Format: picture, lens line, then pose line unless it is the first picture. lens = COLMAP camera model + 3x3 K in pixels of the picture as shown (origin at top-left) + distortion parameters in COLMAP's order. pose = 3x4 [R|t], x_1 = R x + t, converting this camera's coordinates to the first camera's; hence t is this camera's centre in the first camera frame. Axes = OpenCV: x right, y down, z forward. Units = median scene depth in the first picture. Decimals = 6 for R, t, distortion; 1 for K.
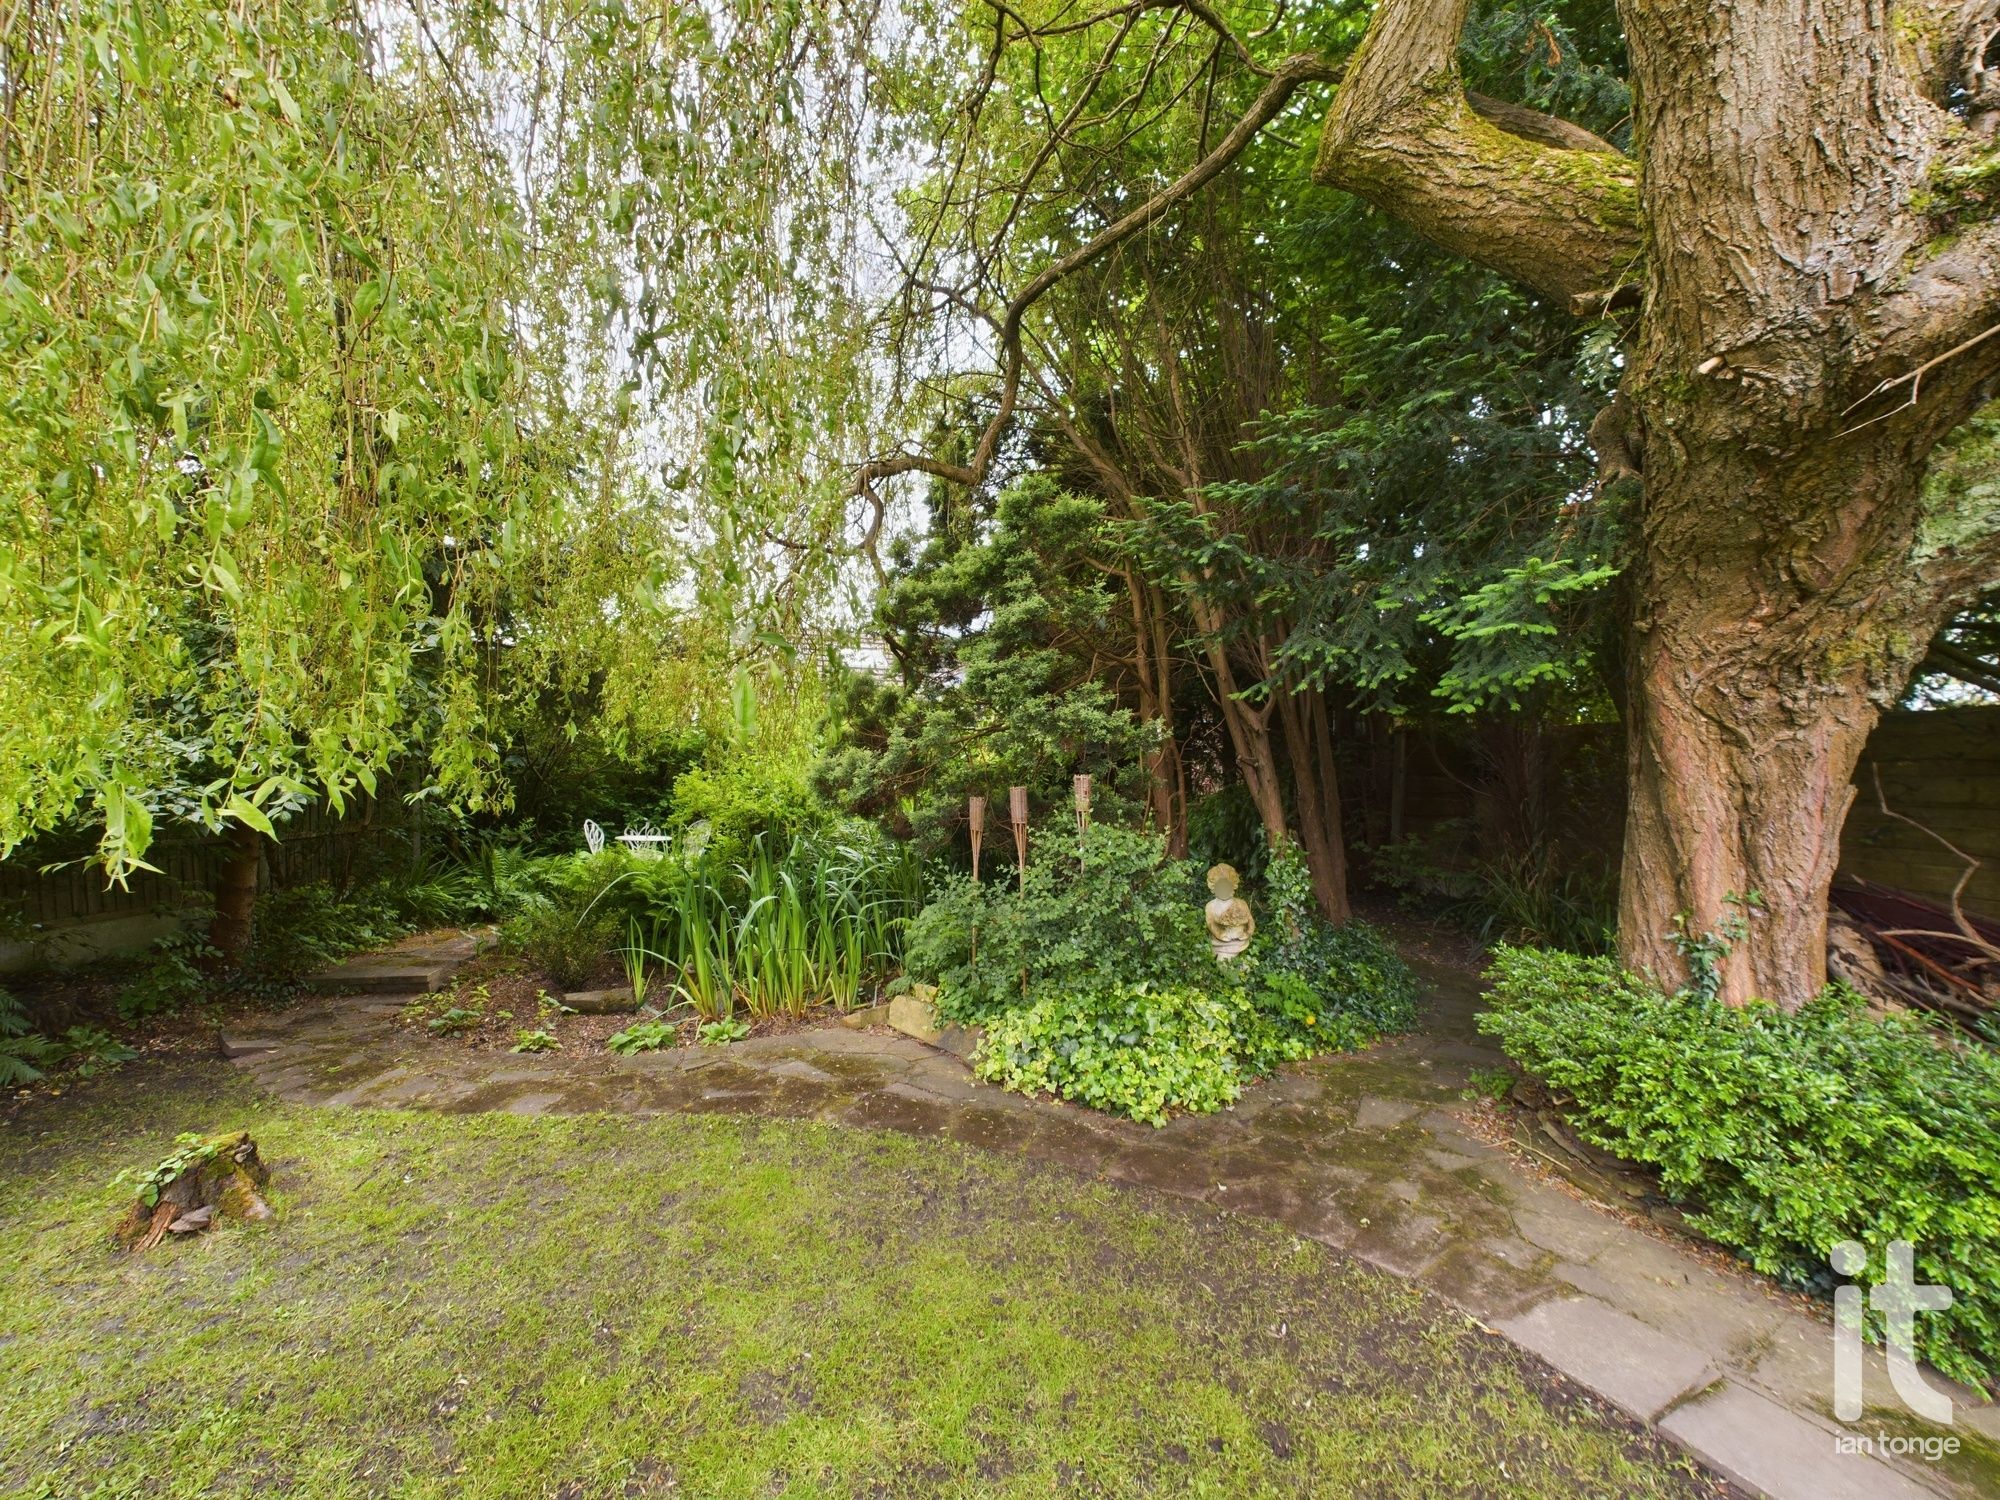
lens RADIAL K [[808.4, 0, 999.8], [0, 808.4, 763.7], [0, 0, 1]] dist [0.003168, -0.000273]
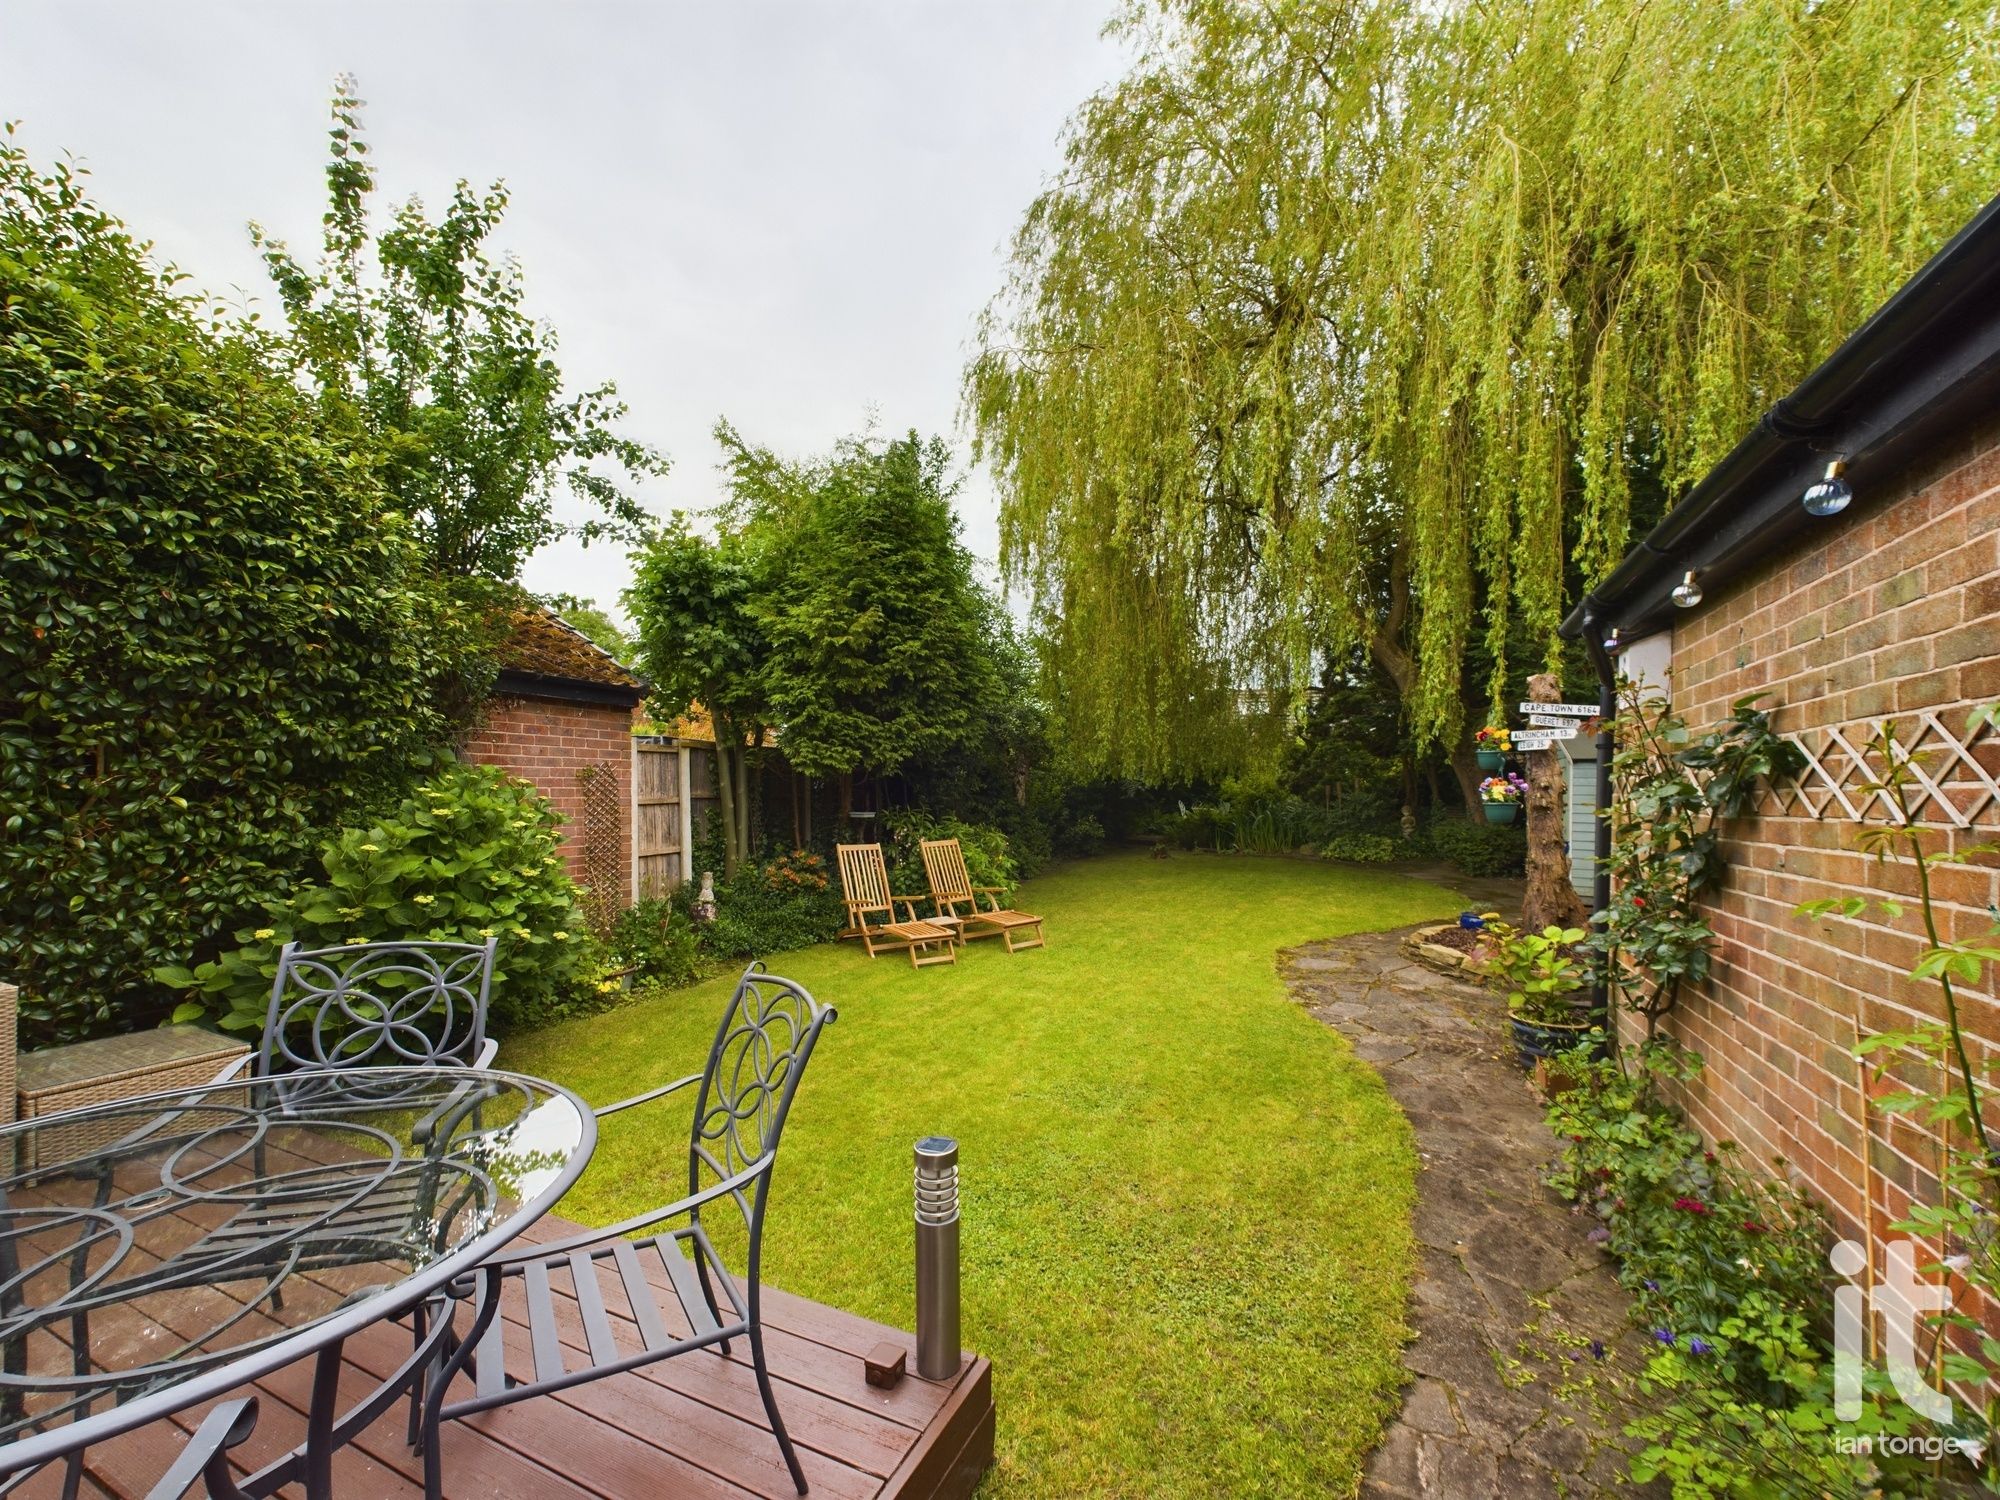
lens RADIAL K [[808.4, 0, 994.2], [0, 808.4, 800.8], [0, 0, 1]] dist [0.003168, -0.000273]
pose [[0.843604, 0.010281, -0.536867, 0.641565], [0.004592, 0.999642, 0.026358, 0.012102], [0.536946, -0.024701, 0.843255, -2.722526]]
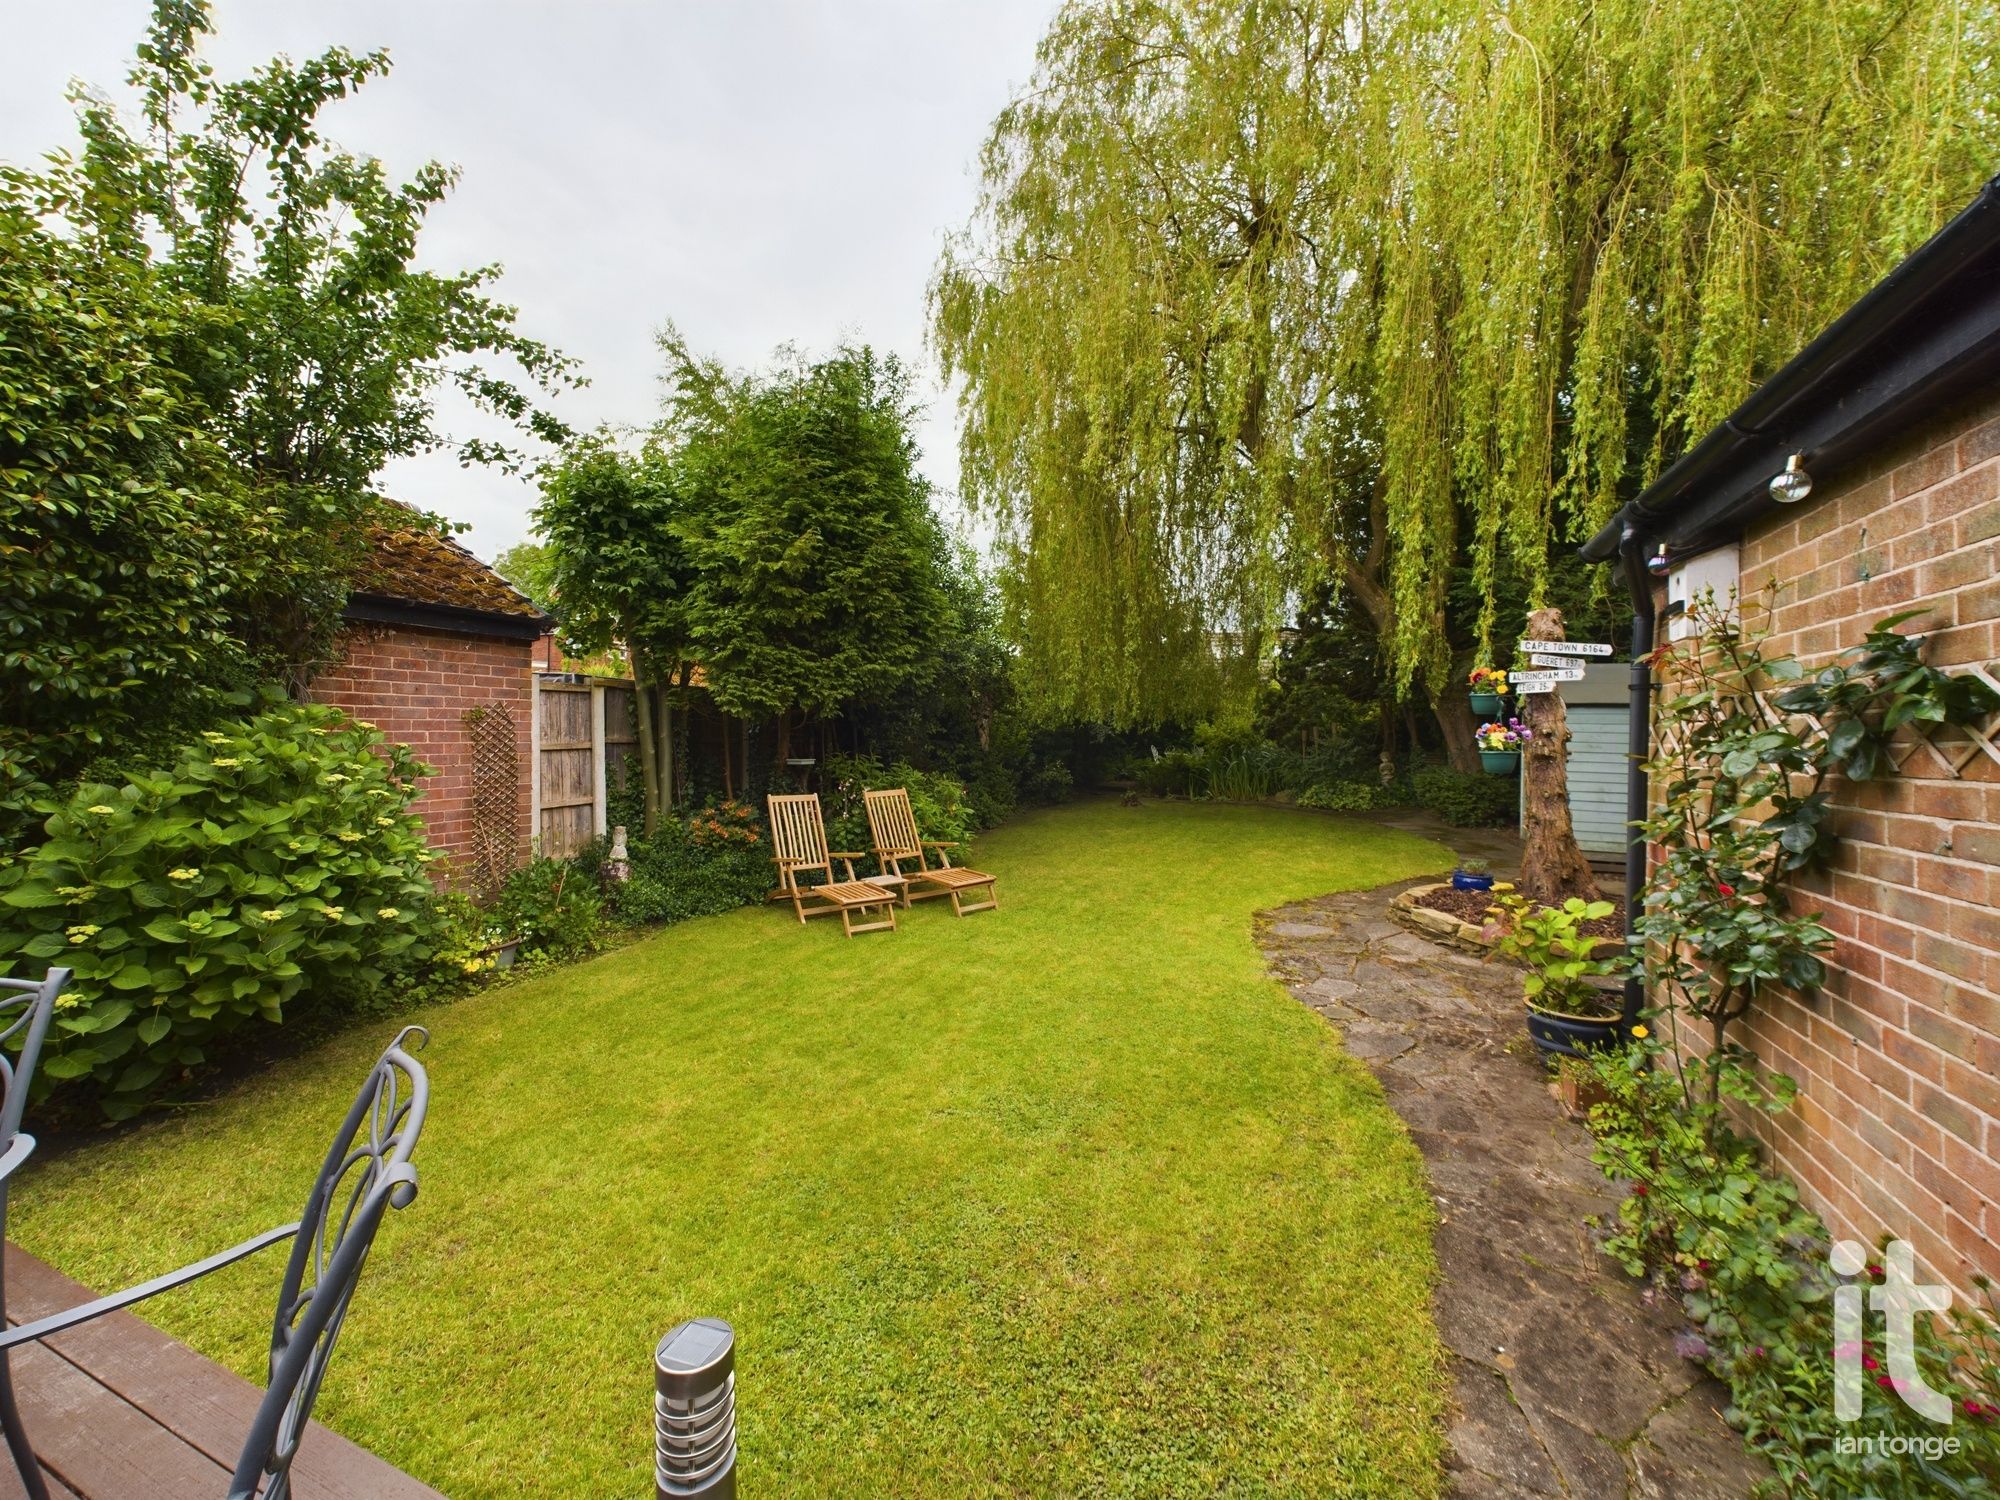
lens RADIAL K [[808.4, 0, 994.5], [0, 808.4, 744.2], [0, 0, 1]] dist [0.003168, -0.000273]
pose [[0.859088, 0.012542, -0.511674, 0.595367], [0.001487, 0.999634, 0.026998, 0.010616], [0.511826, -0.023955, 0.858755, -2.547339]]
